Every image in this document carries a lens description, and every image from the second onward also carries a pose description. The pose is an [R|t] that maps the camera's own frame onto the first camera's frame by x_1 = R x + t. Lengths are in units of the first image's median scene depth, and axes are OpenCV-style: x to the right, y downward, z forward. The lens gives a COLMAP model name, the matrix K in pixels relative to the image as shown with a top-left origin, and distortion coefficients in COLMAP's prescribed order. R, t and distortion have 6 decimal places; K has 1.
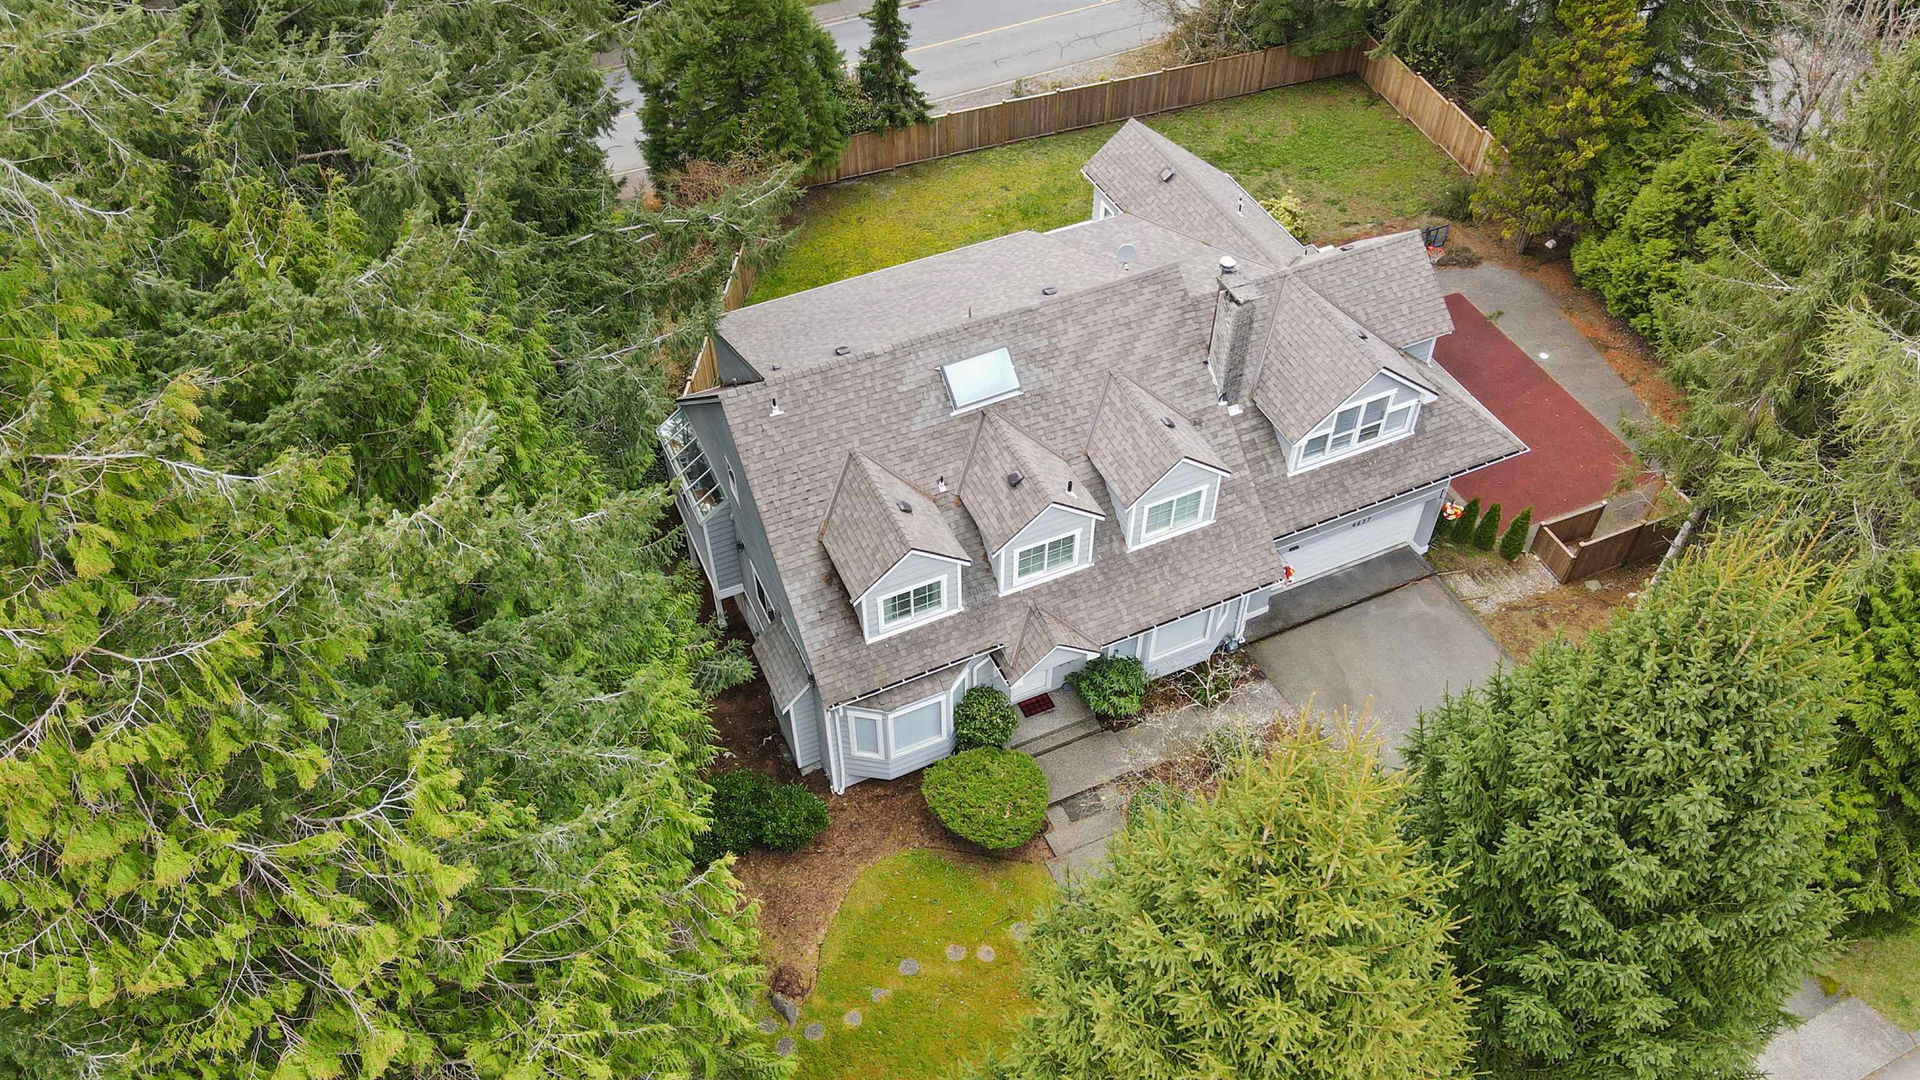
lens RADIAL K [[1440.5, 0, 953.2], [0, 1440.5, 539.1], [0, 0, 1]] dist [-0.012267, 0.002831]
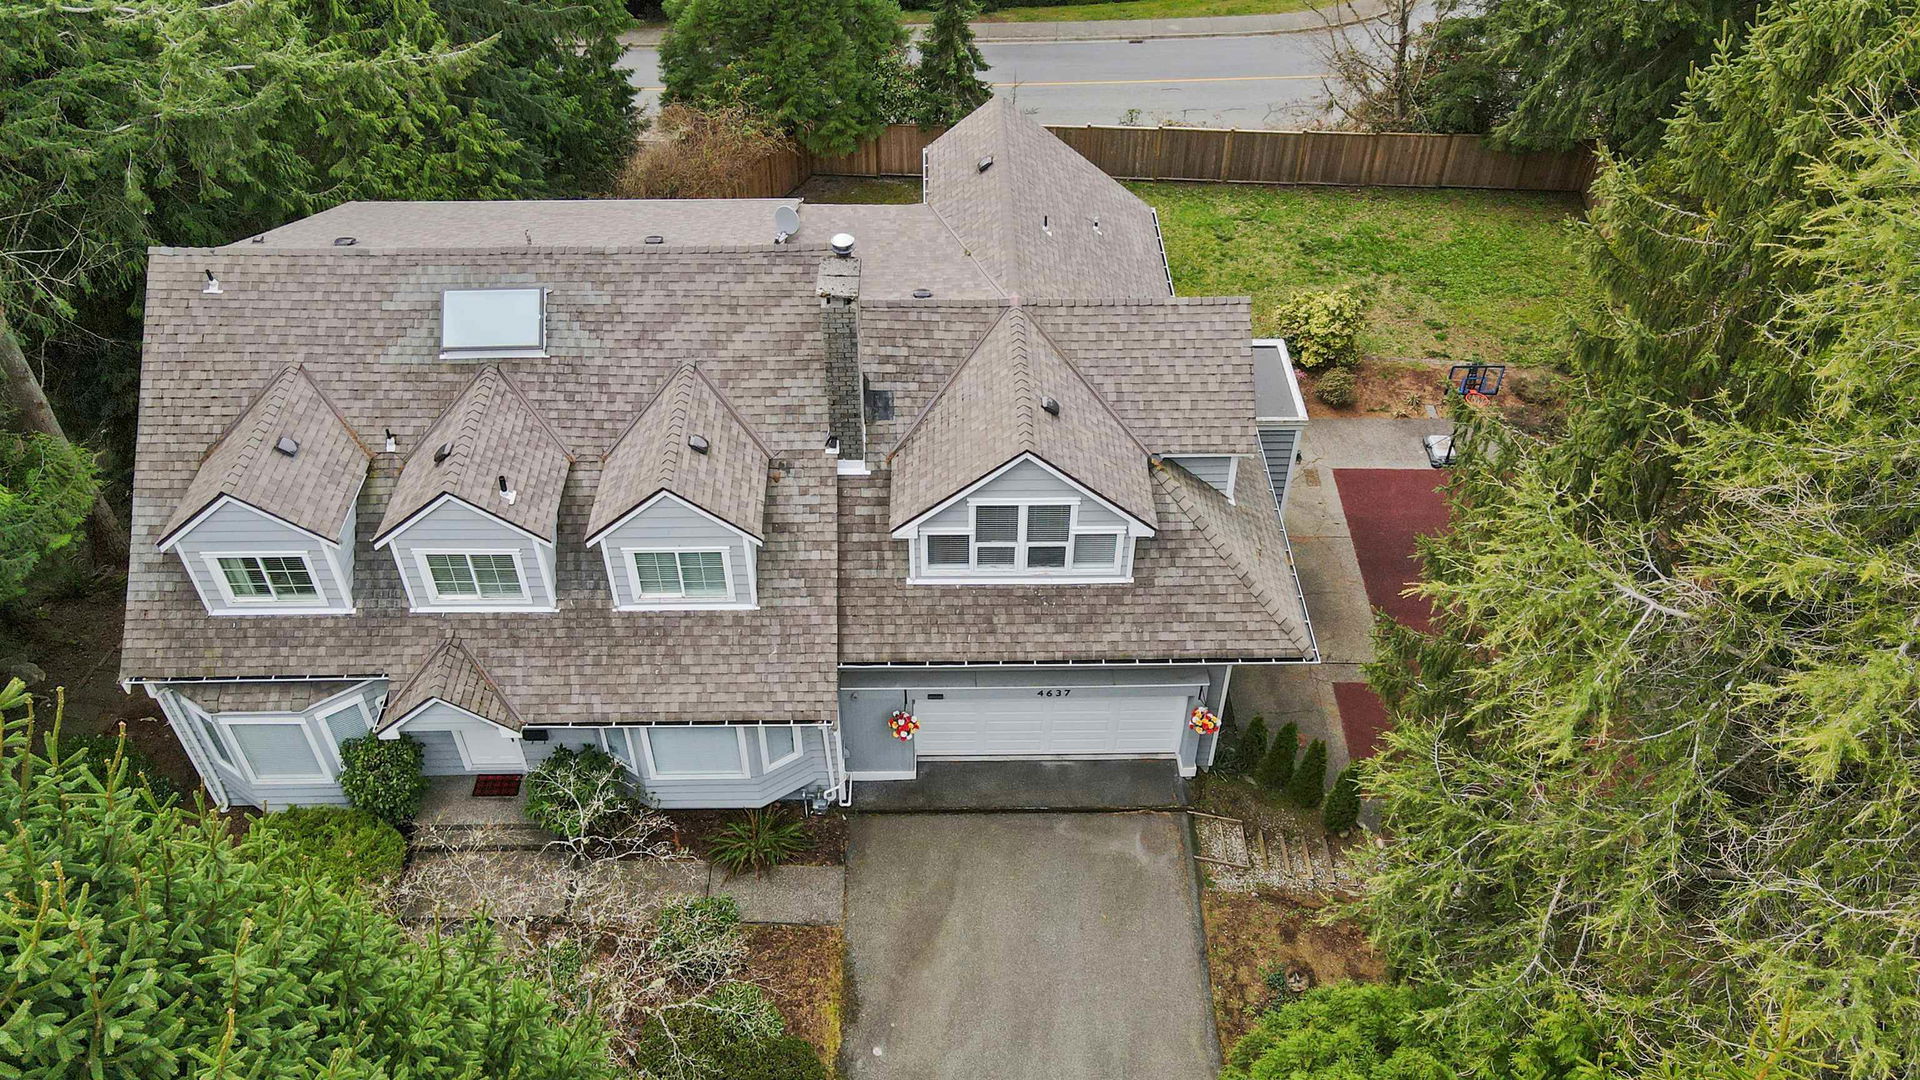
lens RADIAL K [[1440.5, 0, 962.8], [0, 1440.5, 541.8], [0, 0, 1]] dist [-0.012267, 0.002831]
pose [[0.914573, 0.274401, -0.297087, 0.450681], [-0.295990, 0.954739, -0.029364, -0.049722], [0.275583, 0.114791, 0.954399, 0.355738]]
